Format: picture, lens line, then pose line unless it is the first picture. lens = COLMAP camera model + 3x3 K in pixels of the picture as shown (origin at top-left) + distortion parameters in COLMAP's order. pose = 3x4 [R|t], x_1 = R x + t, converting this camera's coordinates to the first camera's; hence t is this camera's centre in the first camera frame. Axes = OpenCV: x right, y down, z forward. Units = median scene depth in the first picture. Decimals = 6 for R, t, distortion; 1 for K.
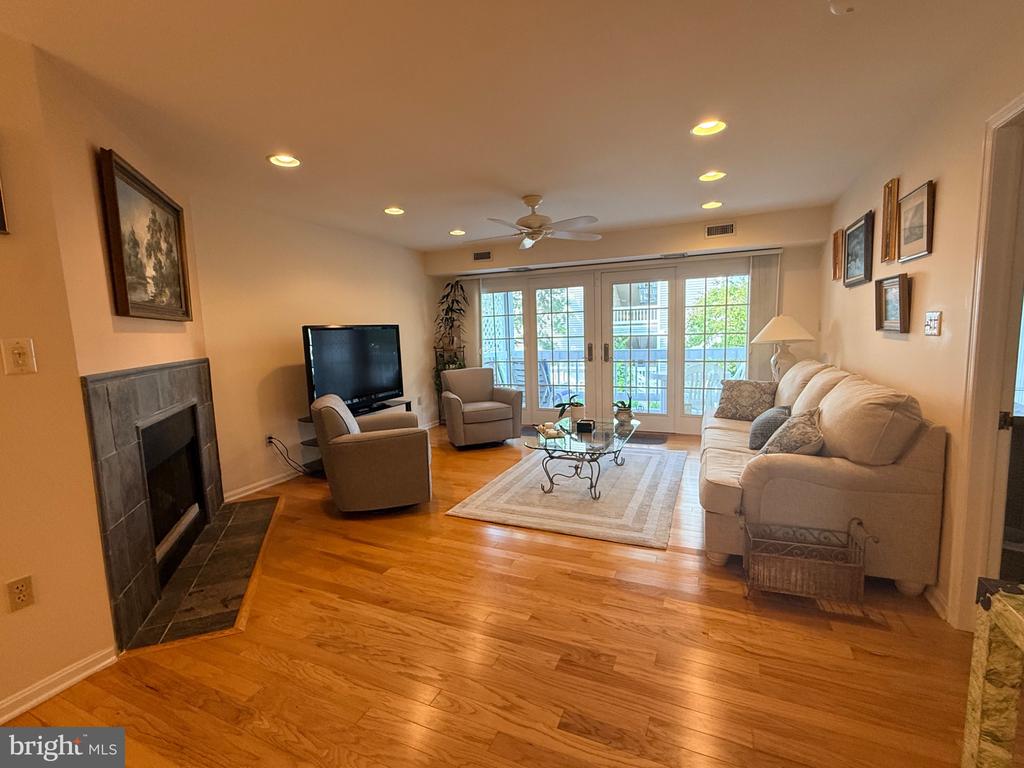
lens RADIAL K [[459.0, 0, 512.2], [0, 459.0, 384.8], [0, 0, 1]] dist [-0.001265, -0.000218]
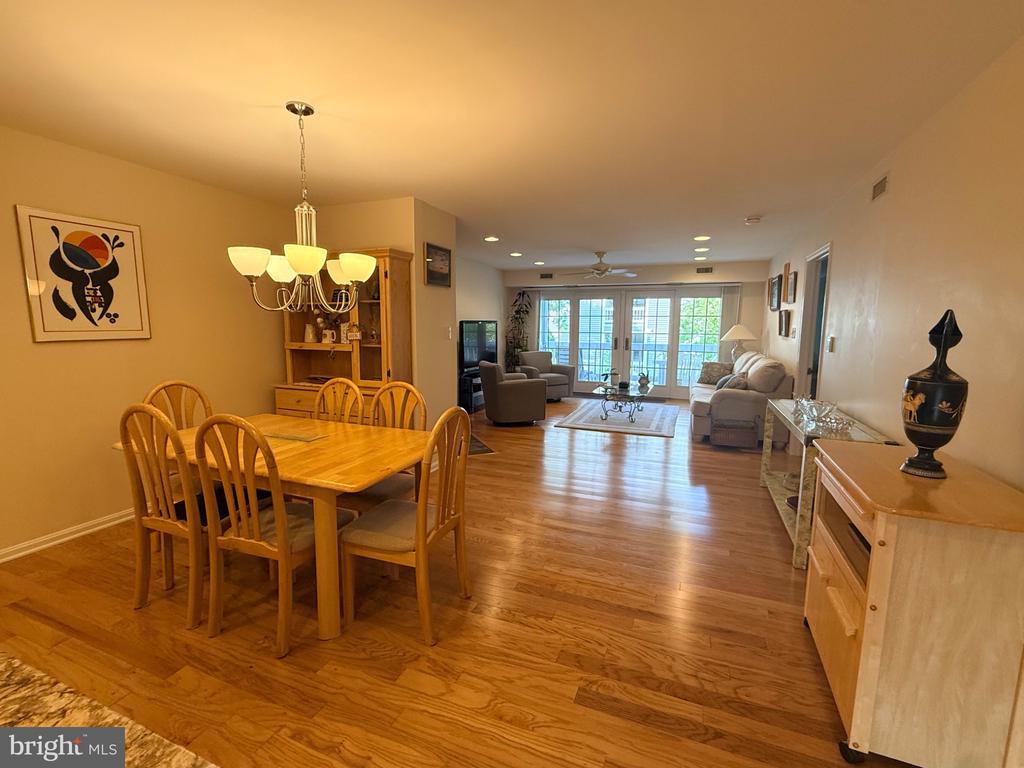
lens RADIAL K [[459.0, 0, 510.3], [0, 459.0, 383.8], [0, 0, 1]] dist [-0.001265, -0.000218]
pose [[0.998749, 0.031722, 0.038643, -0.317580], [-0.032162, 0.999424, 0.010828, 0.076959], [-0.038278, -0.012057, 0.999194, -0.674143]]
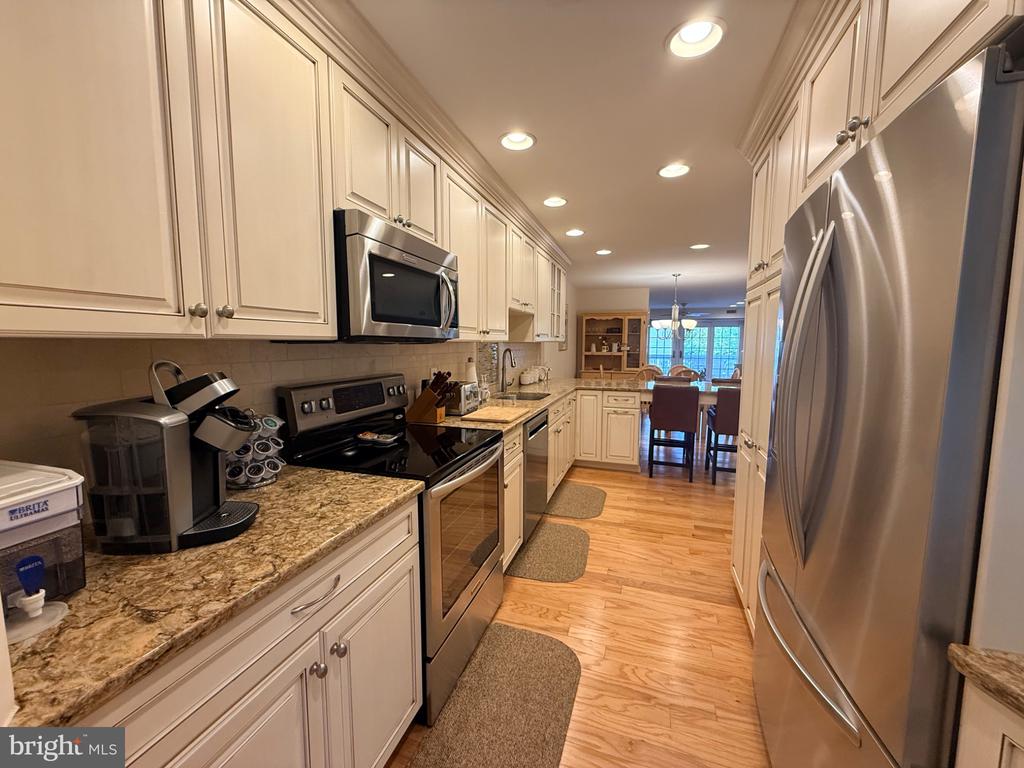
lens RADIAL K [[407.8, 0, 508.5], [0, 407.8, 383.6], [0, 0, 1]] dist [-0.000150, -0.000026]
pose [[0.995065, 0.023734, 0.096343, -1.289046], [-0.022061, 0.999587, -0.018396, 0.205475], [-0.096740, 0.016179, 0.995178, -1.532909]]
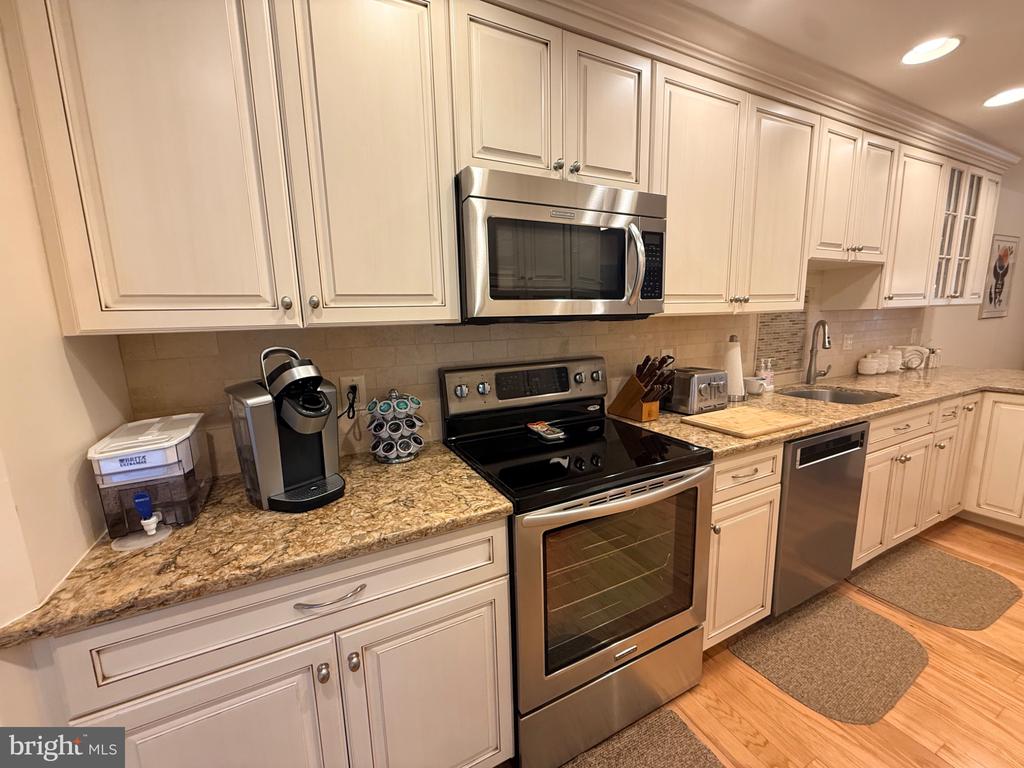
lens RADIAL K [[407.8, 0, 507.0], [0, 407.8, 383.0], [0, 0, 1]] dist [-0.000150, -0.000026]
pose [[0.768587, 0.113151, -0.629660, -1.175664], [-0.070397, 0.993216, 0.092553, 0.180979], [0.635861, -0.026808, 0.771338, -1.402059]]
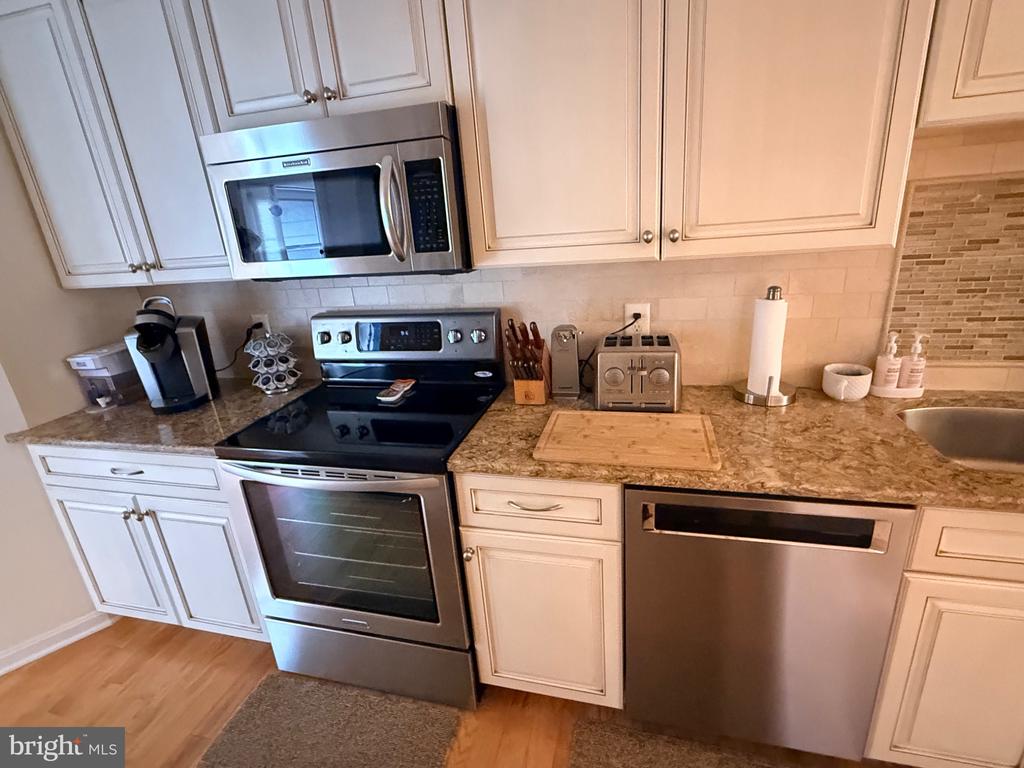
lens RADIAL K [[506.7, 0, 514.2], [0, 506.7, 388.9], [0, 0, 1]] dist [-0.000314, 0.000049]
pose [[0.156239, 0.351277, -0.923143, -0.964215], [-0.042142, 0.936141, 0.349090, 0.099282], [0.986820, -0.015638, 0.161066, -1.053588]]
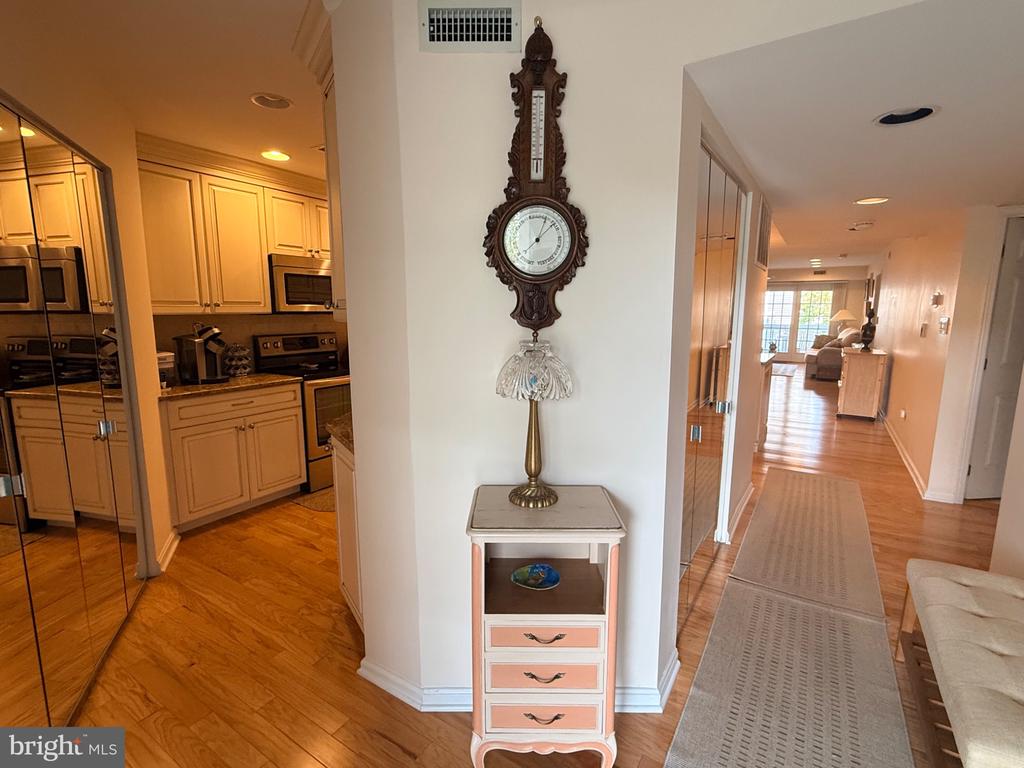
lens RADIAL K [[491.8, 0, 506.6], [0, 491.8, 384.7], [0, 0, 1]] dist [0.002062, -0.000381]
pose [[0.988185, 0.055402, -0.142900, -0.849121], [-0.049396, 0.997754, 0.045239, 0.233703], [0.145085, -0.037646, 0.988703, -2.003810]]
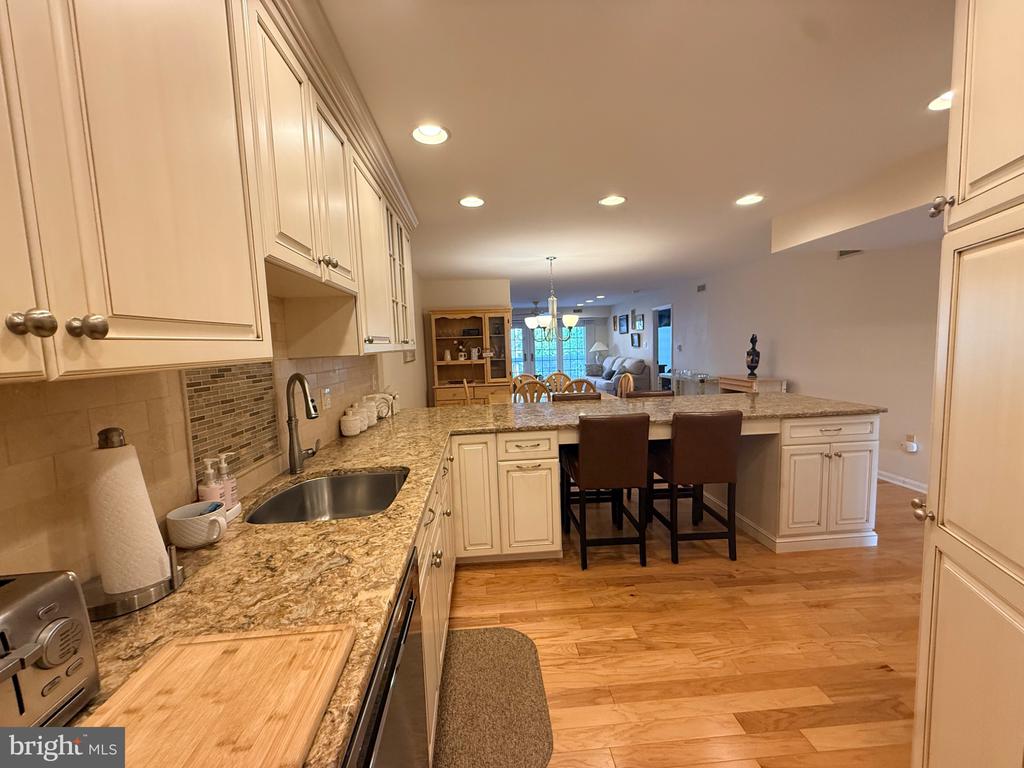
lens RADIAL K [[407.8, 0, 508.6], [0, 407.8, 384.0], [0, 0, 1]] dist [-0.000150, -0.000026]
pose [[0.883467, -0.047022, 0.466127, -1.210135], [0.064550, 0.997679, -0.021699, 0.143505], [-0.464025, 0.049259, 0.884452, -1.074475]]
